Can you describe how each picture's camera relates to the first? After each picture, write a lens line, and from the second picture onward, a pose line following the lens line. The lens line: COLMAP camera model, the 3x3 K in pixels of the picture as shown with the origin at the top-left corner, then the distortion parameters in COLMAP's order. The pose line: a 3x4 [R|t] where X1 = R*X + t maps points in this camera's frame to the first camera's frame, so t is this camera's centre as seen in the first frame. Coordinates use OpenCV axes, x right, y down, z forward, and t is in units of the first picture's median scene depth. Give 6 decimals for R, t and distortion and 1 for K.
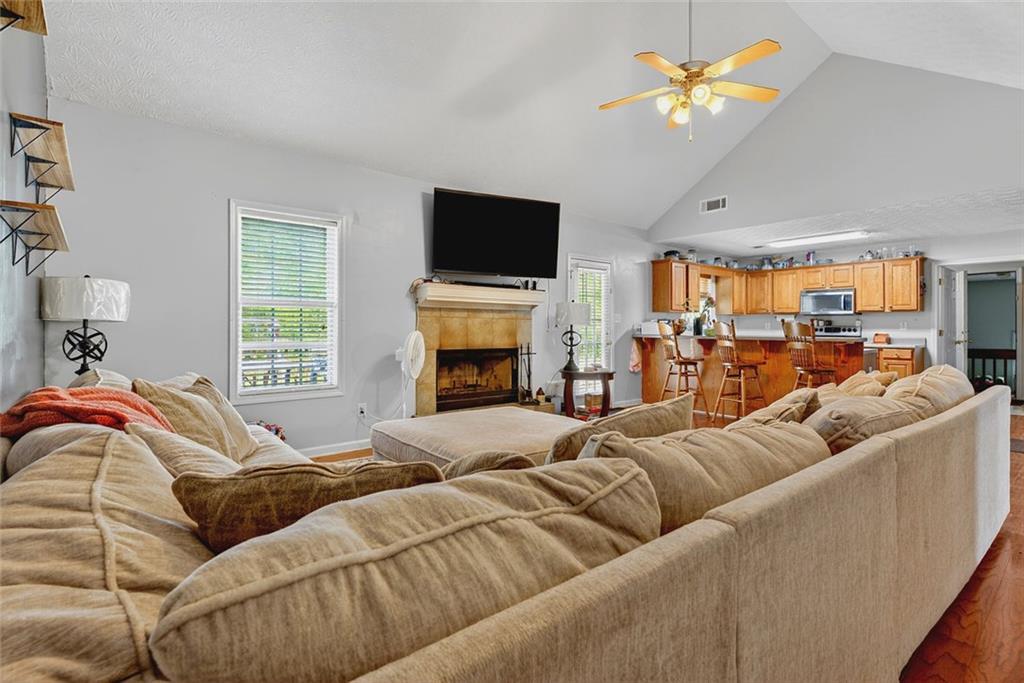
lens RADIAL K [[482.6, 0, 509.0], [0, 482.6, 327.3], [0, 0, 1]] dist [-0.000675, -0.000100]
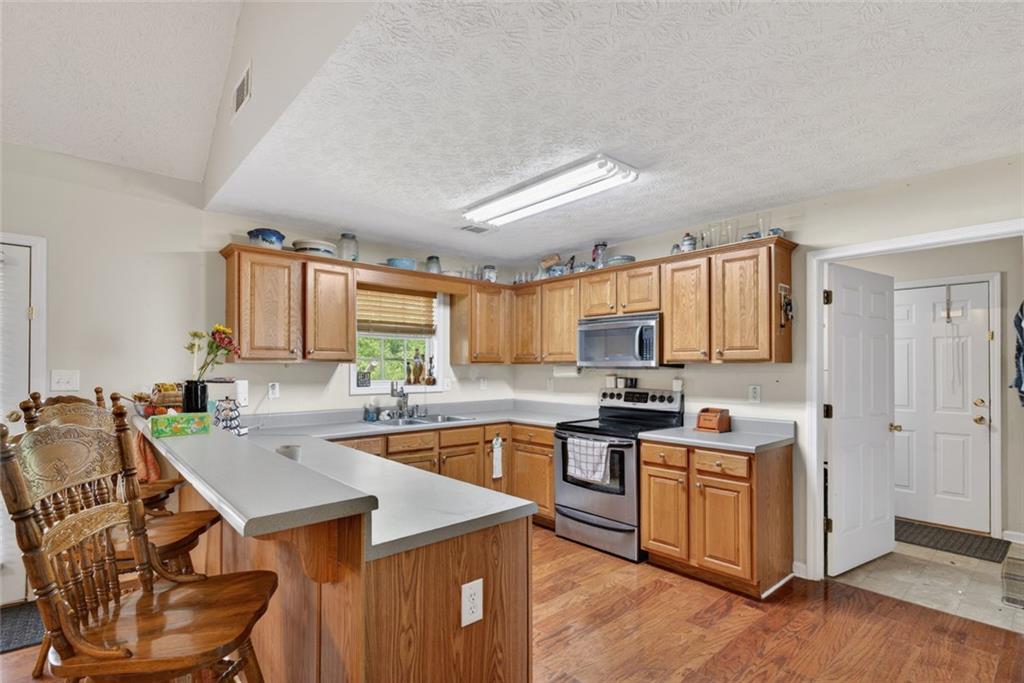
lens RADIAL K [[494.1, 0, 510.4], [0, 494.1, 366.4], [0, 0, 1]] dist [-0.000607, -0.000137]
pose [[0.999648, -0.001017, 0.026530, 0.595368], [0.000986, 0.999999, 0.001147, -0.031189], [-0.026531, -0.001121, 0.999647, 0.555066]]
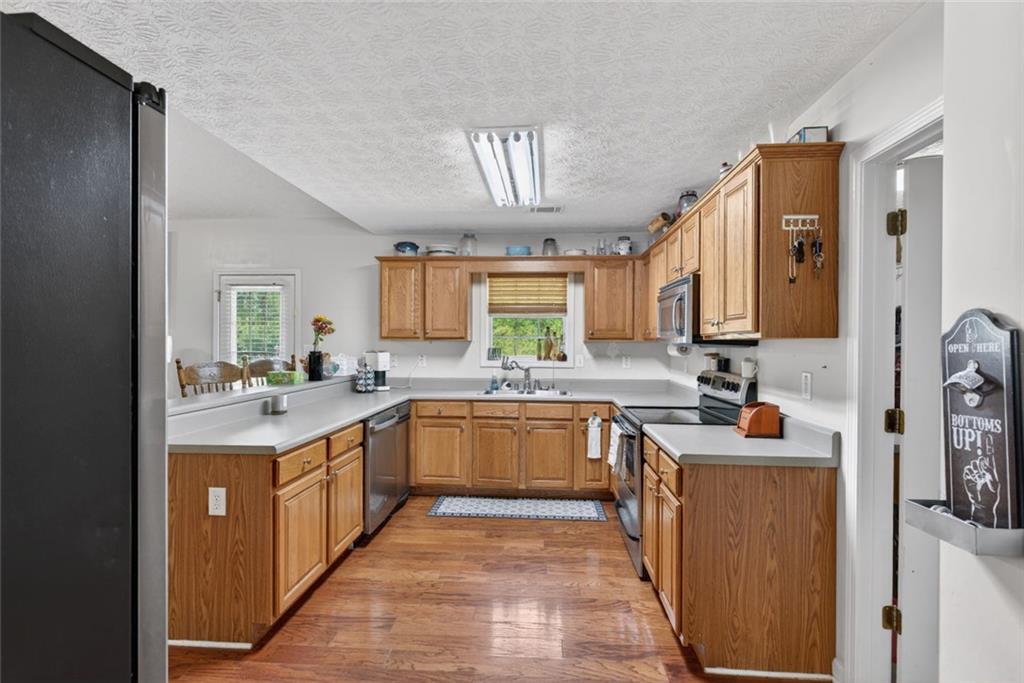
lens RADIAL K [[490.8, 0, 510.4], [0, 490.8, 346.4], [0, 0, 1]] dist [-0.000244, 0.000694]
pose [[0.717580, 0.005701, -0.696453, 0.938085], [-0.002450, 0.999981, 0.005661, -0.029904], [0.696472, -0.002356, 0.717580, 0.676054]]
